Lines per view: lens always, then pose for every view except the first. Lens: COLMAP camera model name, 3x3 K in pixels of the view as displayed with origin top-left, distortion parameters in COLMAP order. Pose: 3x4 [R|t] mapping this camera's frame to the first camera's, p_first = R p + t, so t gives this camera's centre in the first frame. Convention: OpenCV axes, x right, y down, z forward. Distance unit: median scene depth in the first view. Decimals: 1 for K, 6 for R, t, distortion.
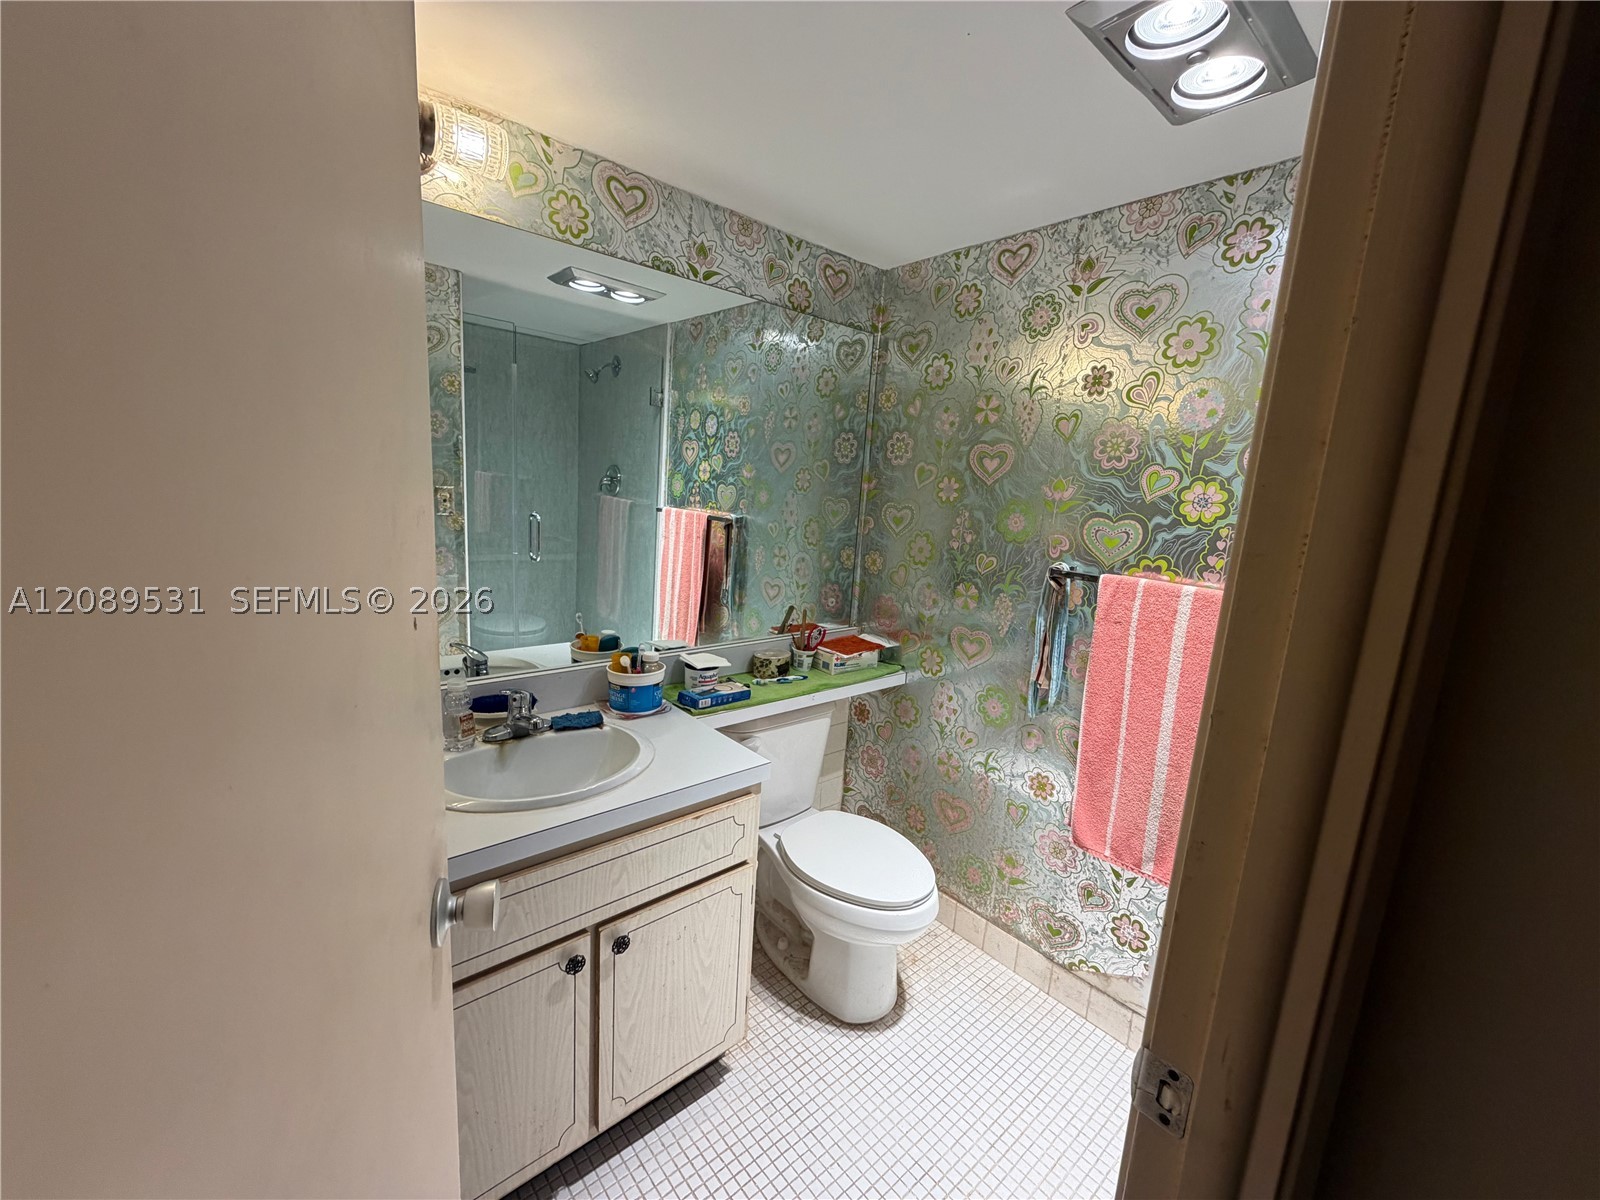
lens RADIAL K [[636.9, 0, 799.9], [0, 636.9, 598.4], [0, 0, 1]] dist [0.000109, -0.000485]
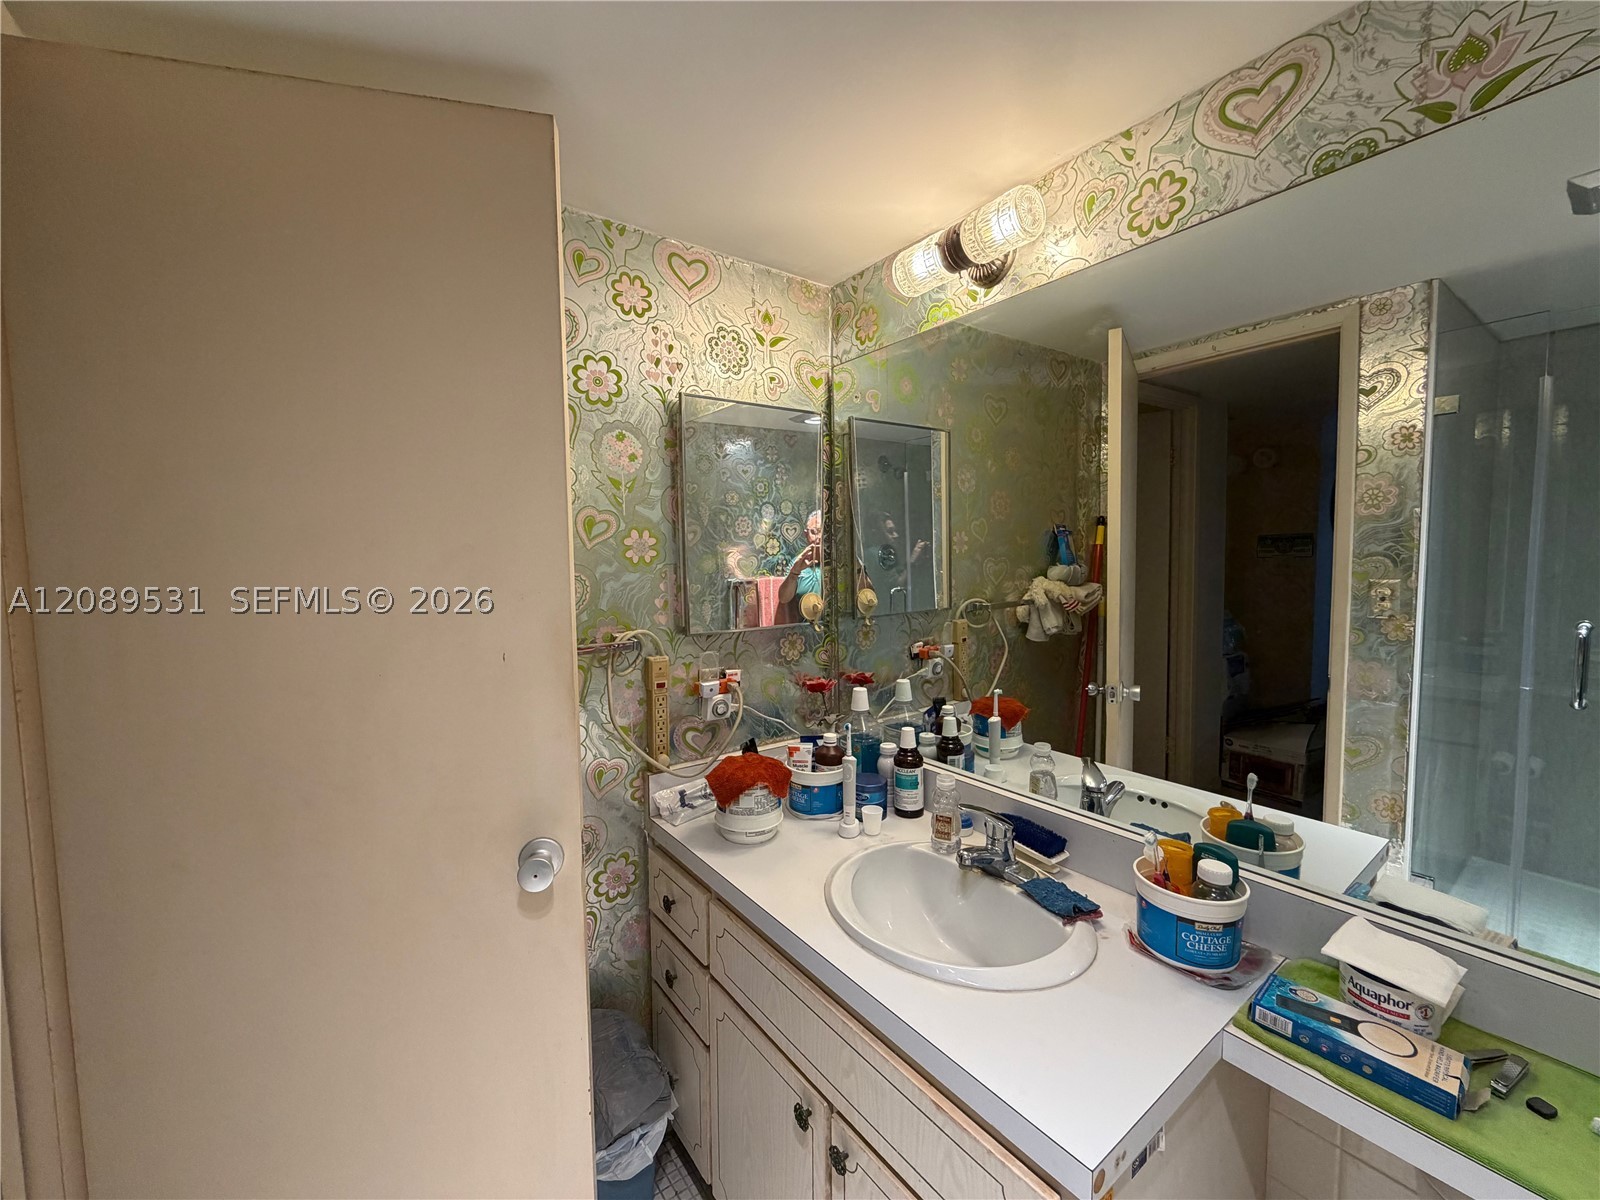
lens RADIAL K [[636.9, 0, 800.7], [0, 636.9, 593.0], [0, 0, 1]] dist [0.000109, -0.000485]
pose [[-0.079624, -0.004687, -0.996814, 0.335112], [-0.163823, 0.986454, 0.008448, -0.089713], [0.983271, 0.163974, -0.079313, 0.626569]]
